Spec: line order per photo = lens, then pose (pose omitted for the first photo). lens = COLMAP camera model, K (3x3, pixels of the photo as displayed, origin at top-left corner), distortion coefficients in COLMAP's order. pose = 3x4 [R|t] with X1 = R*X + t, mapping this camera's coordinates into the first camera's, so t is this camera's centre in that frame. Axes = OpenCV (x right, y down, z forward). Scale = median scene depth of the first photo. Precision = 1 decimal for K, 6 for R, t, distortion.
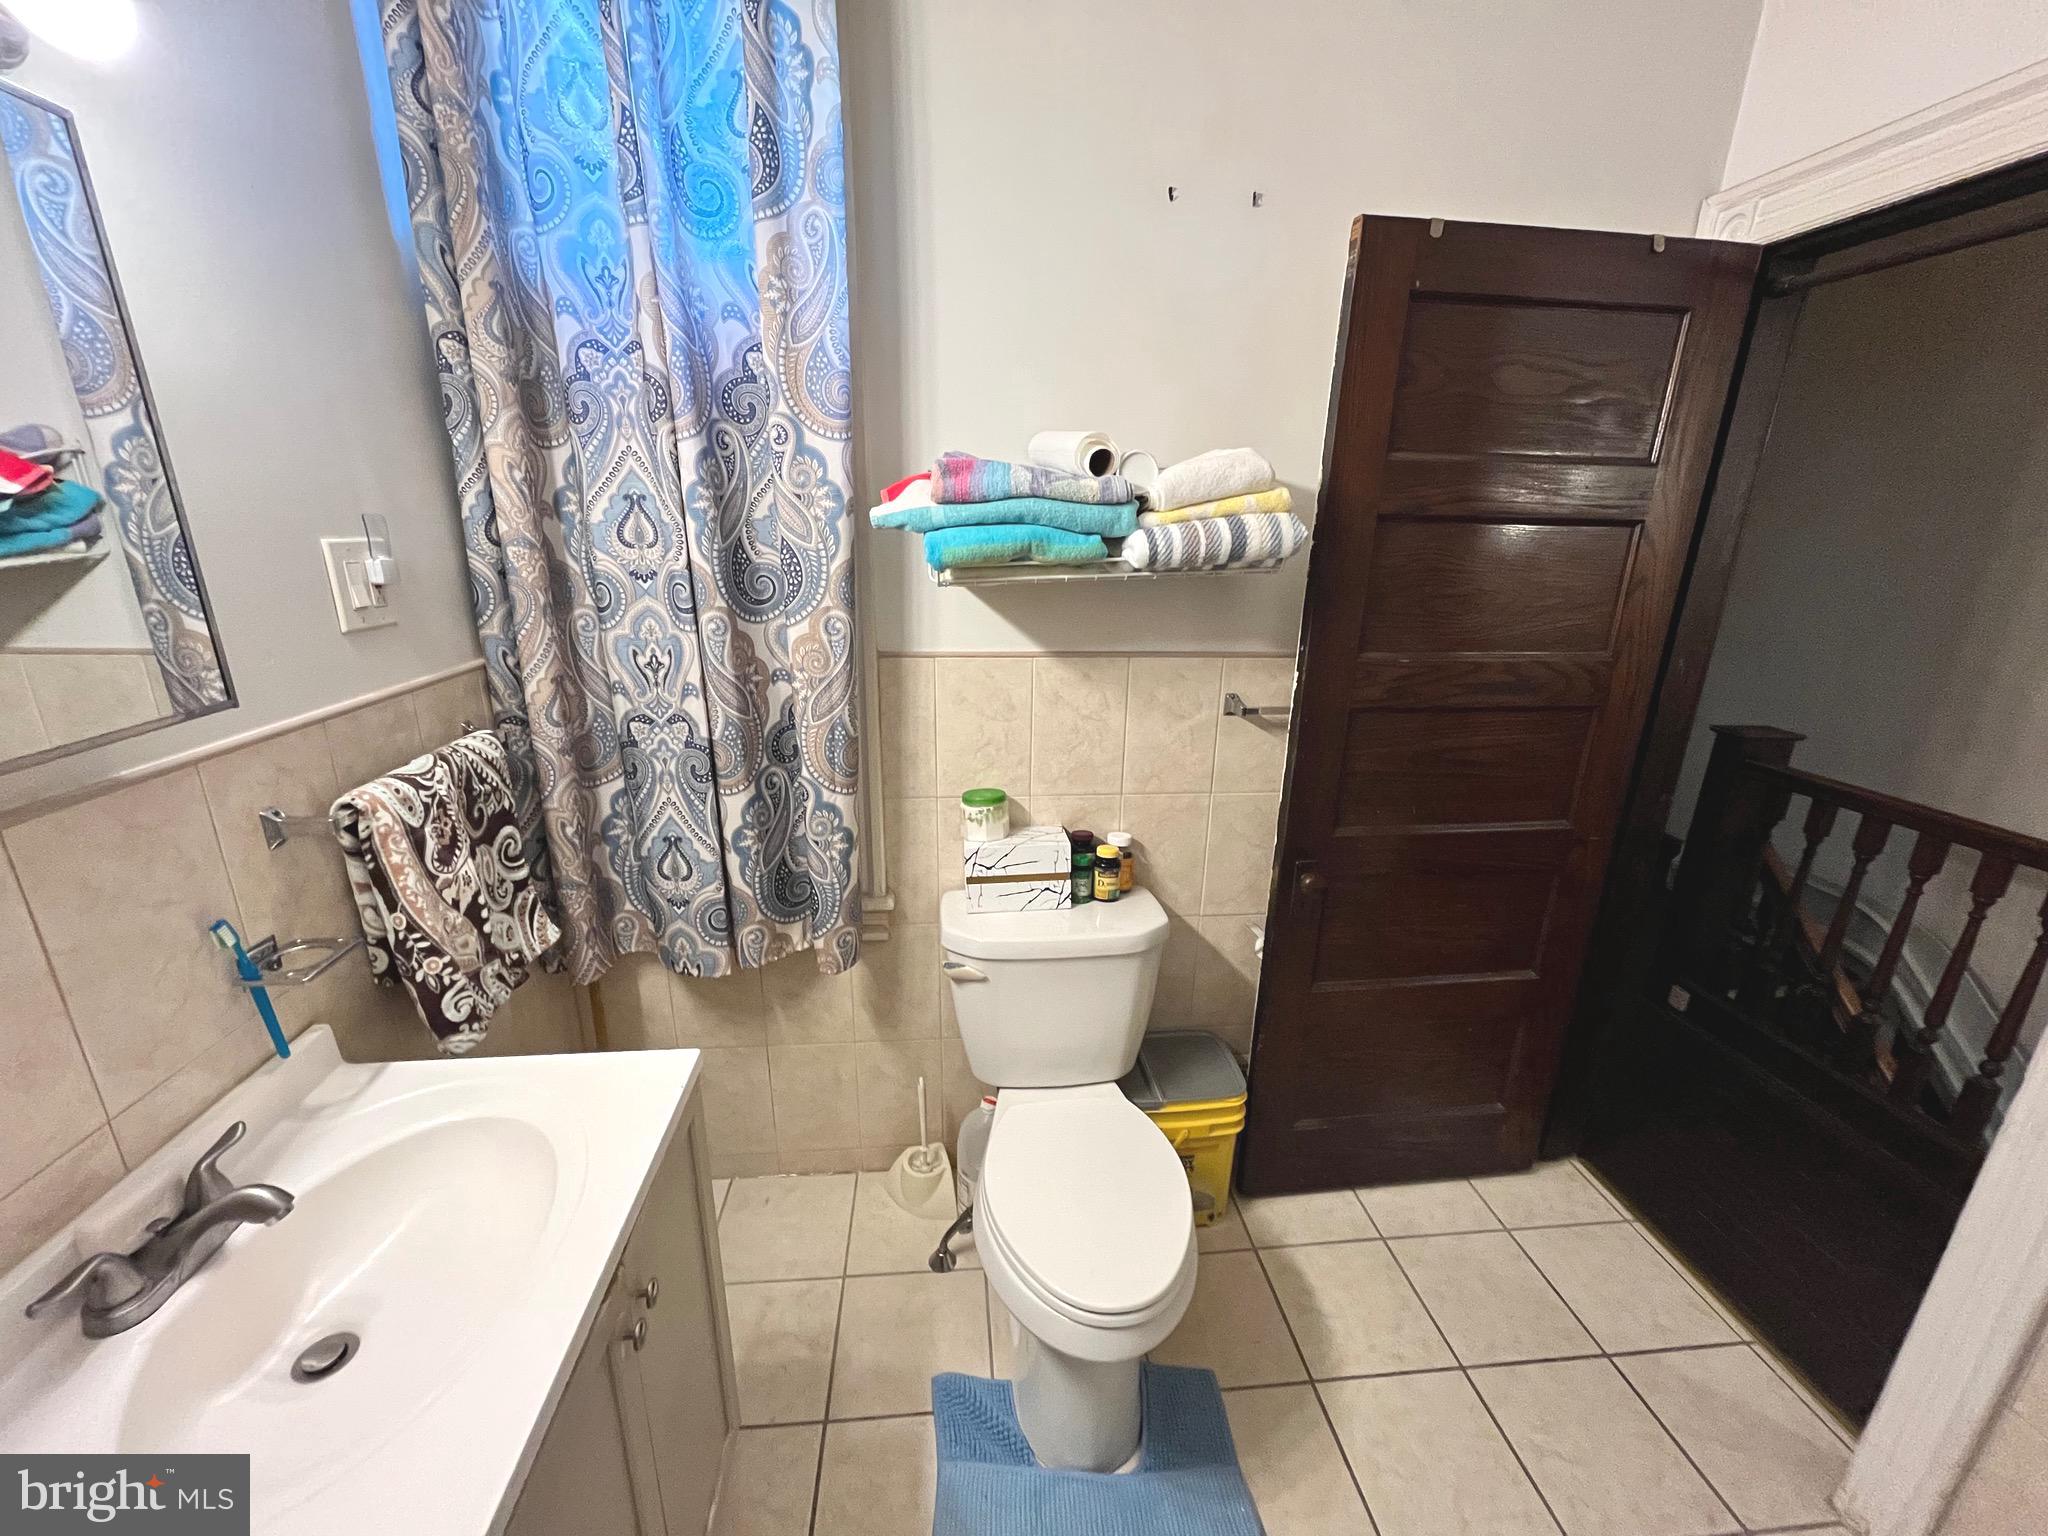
lens RADIAL K [[823.3, 0, 1024.7], [0, 823.3, 772.9], [0, 0, 1]] dist [-0.000259, -0.000019]
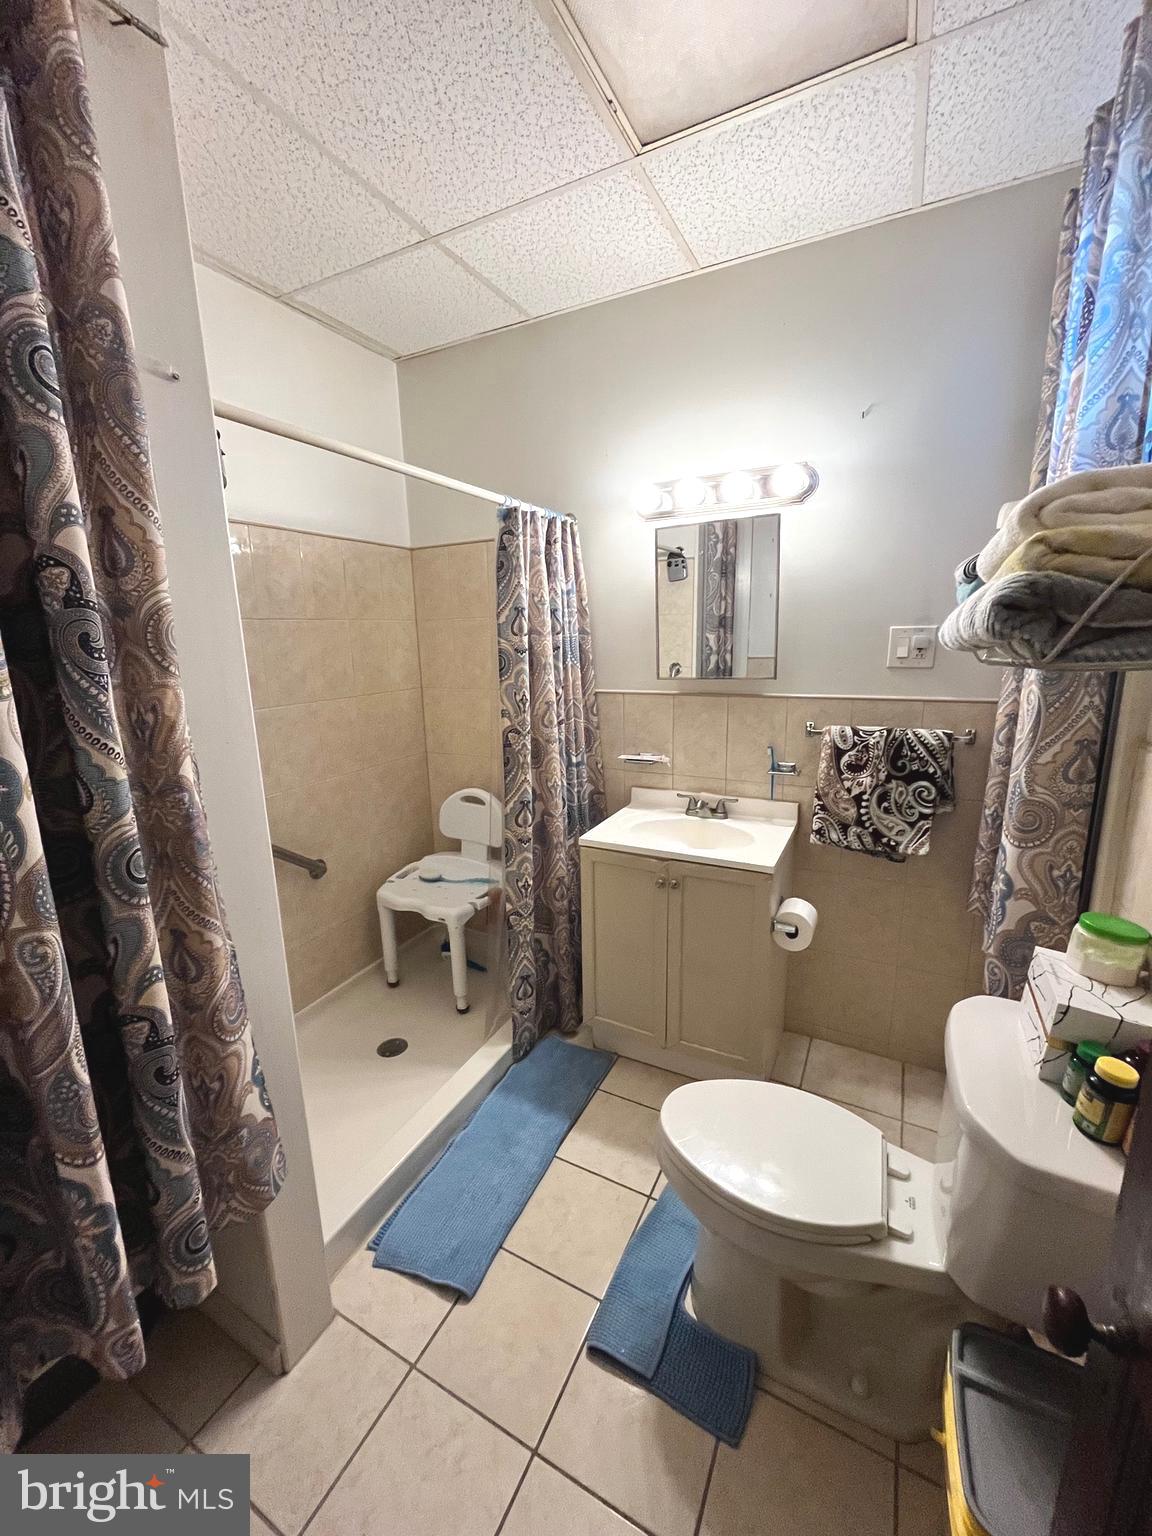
lens RADIAL K [[617.5, 0, 572.9], [0, 617.5, 767.1], [0, 0, 1]] dist [-0.000259, -0.000019]
pose [[-0.544894, 0.186953, -0.817398, 0.963717], [-0.225615, 0.906188, 0.357661, -0.294374], [0.807582, 0.379304, -0.451597, 1.037641]]
